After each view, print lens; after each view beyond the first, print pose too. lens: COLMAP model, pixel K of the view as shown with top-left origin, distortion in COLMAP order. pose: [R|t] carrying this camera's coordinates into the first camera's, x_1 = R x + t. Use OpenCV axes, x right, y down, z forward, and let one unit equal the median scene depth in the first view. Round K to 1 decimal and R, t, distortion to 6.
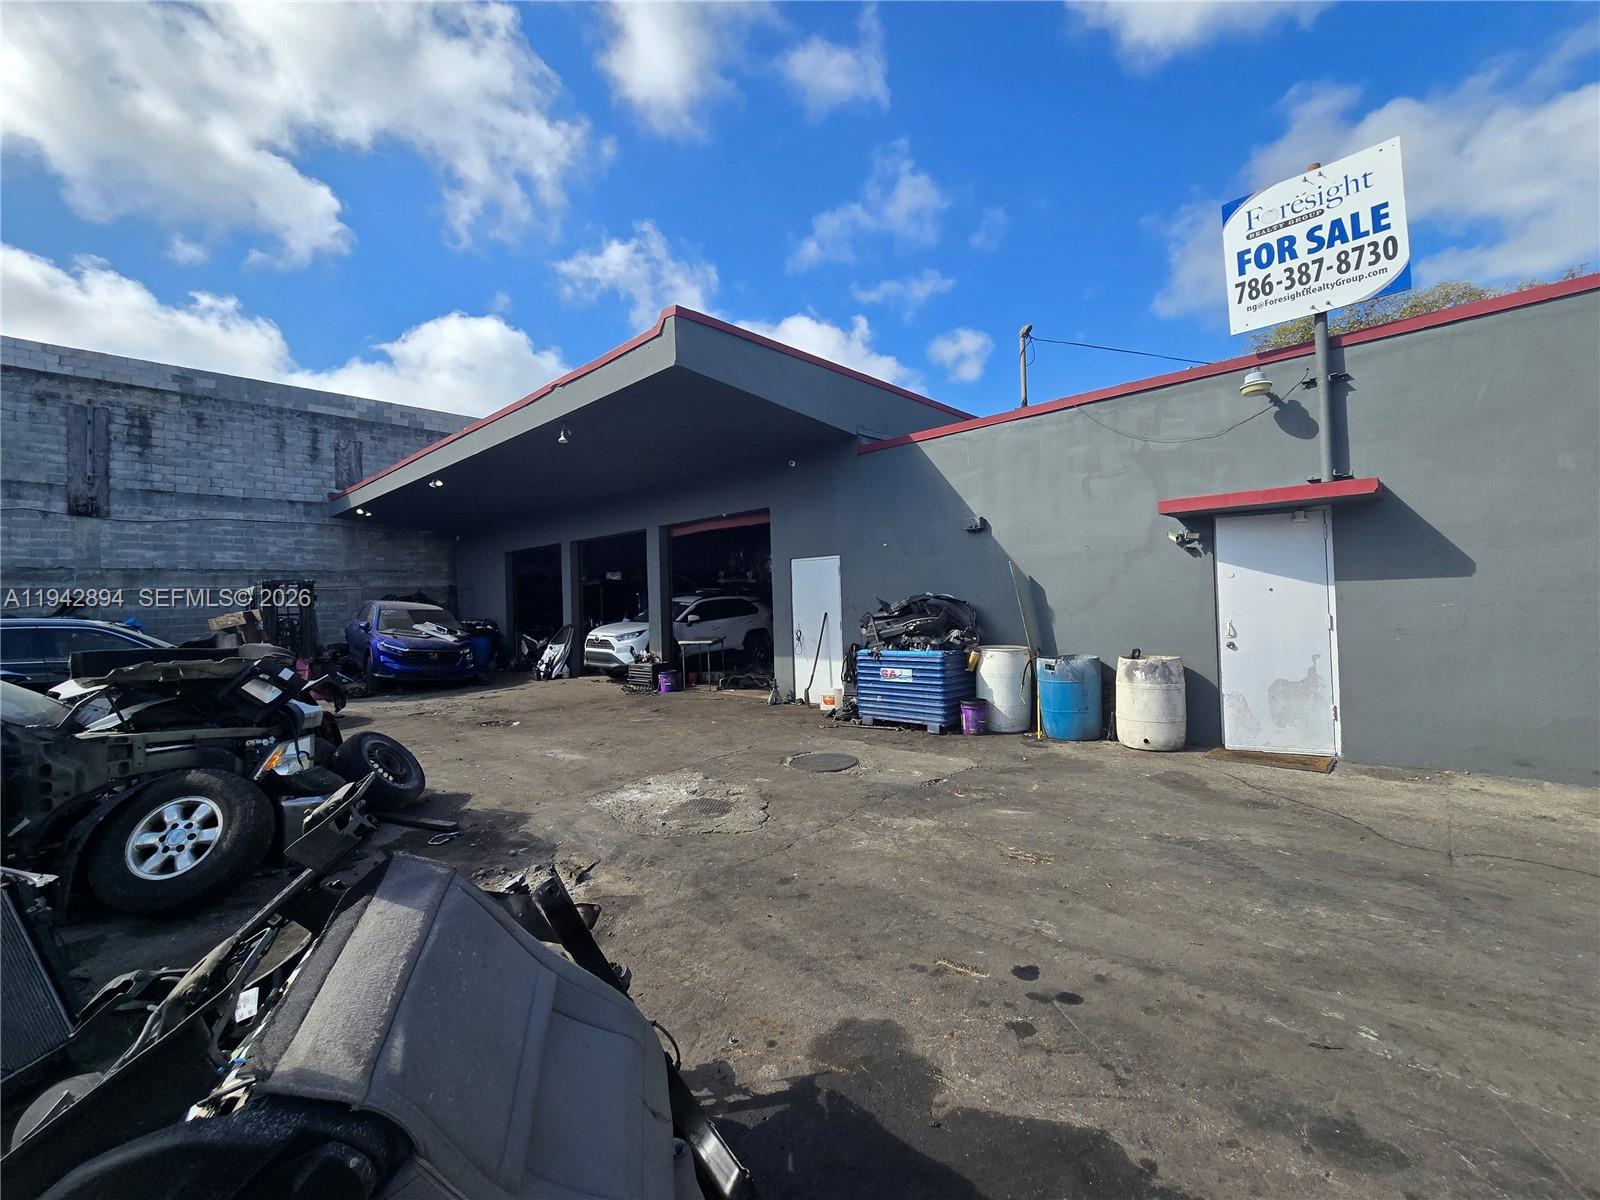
lens RADIAL K [[659.4, 0, 799.8], [0, 659.4, 591.7], [0, 0, 1]] dist [0.000799, 0.000979]
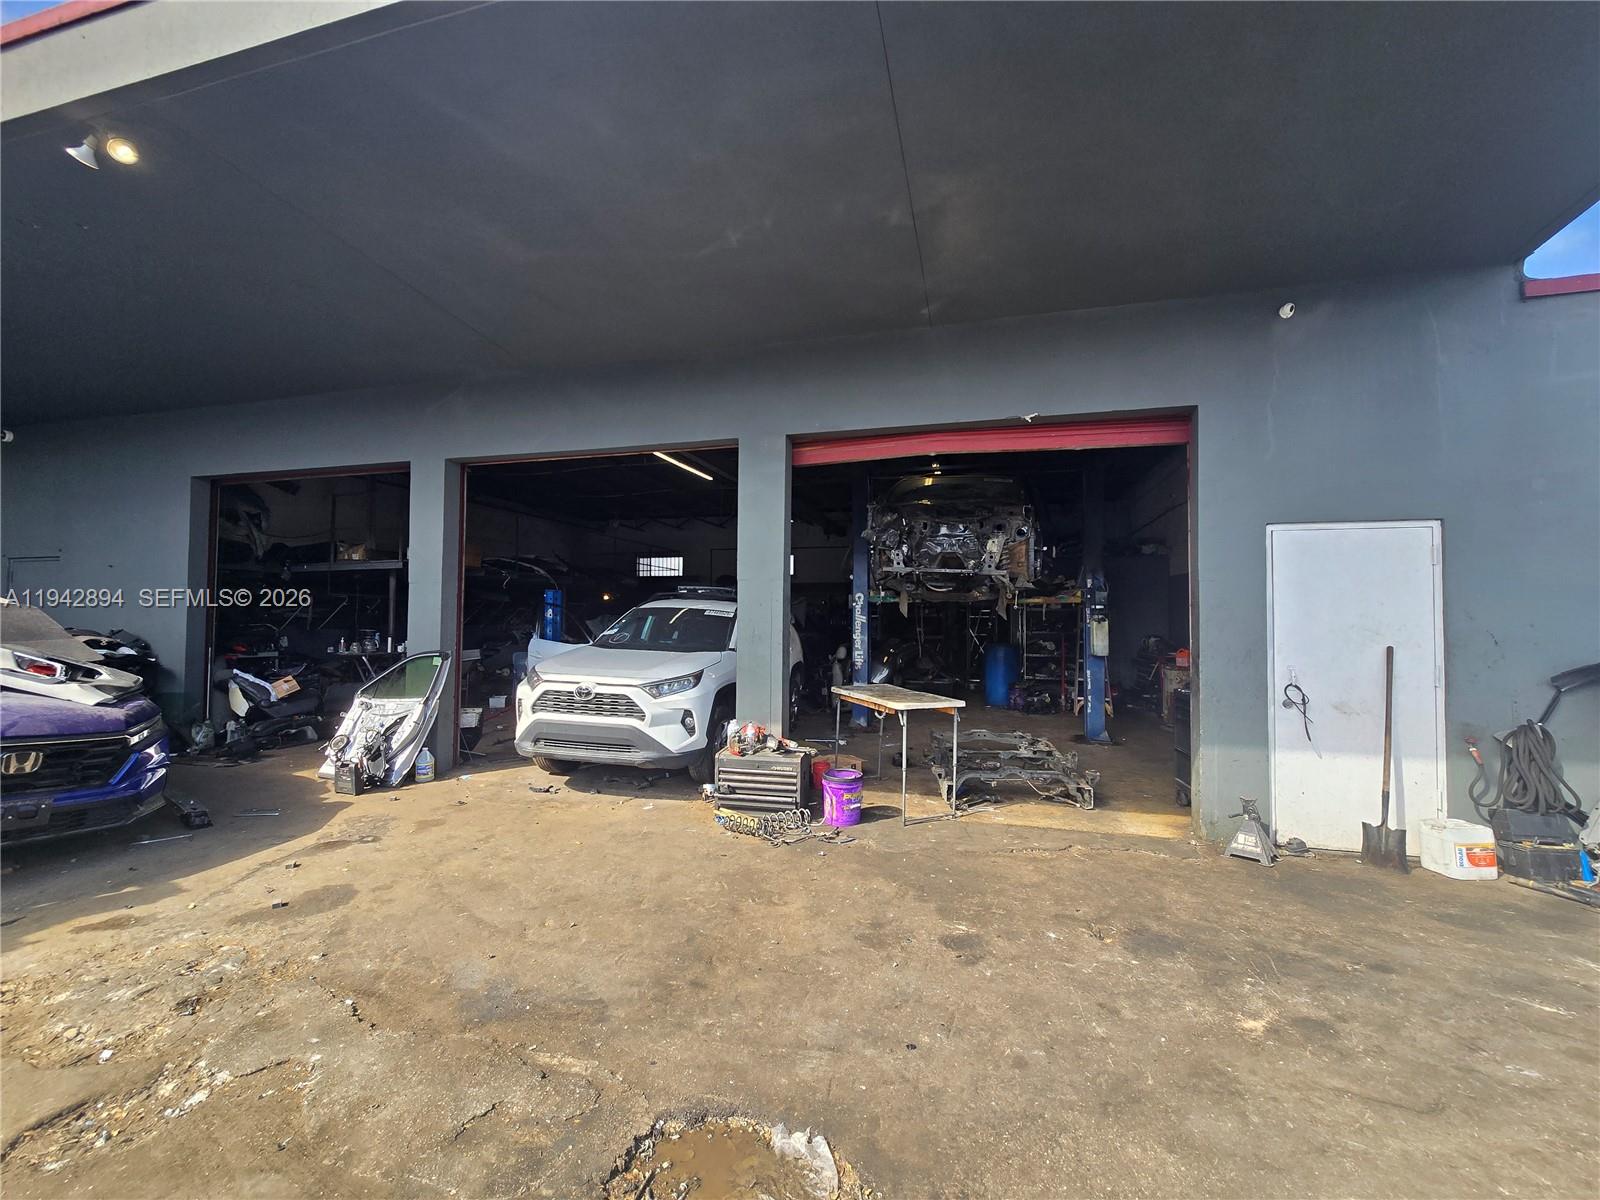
lens RADIAL K [[659.4, 0, 792.2], [0, 659.4, 597.5], [0, 0, 1]] dist [0.000799, 0.000979]
pose [[0.887841, 0.049314, 0.457500, -0.387572], [-0.040782, 0.998761, -0.028514, 0.019744], [-0.458339, 0.006658, 0.888753, 0.582663]]
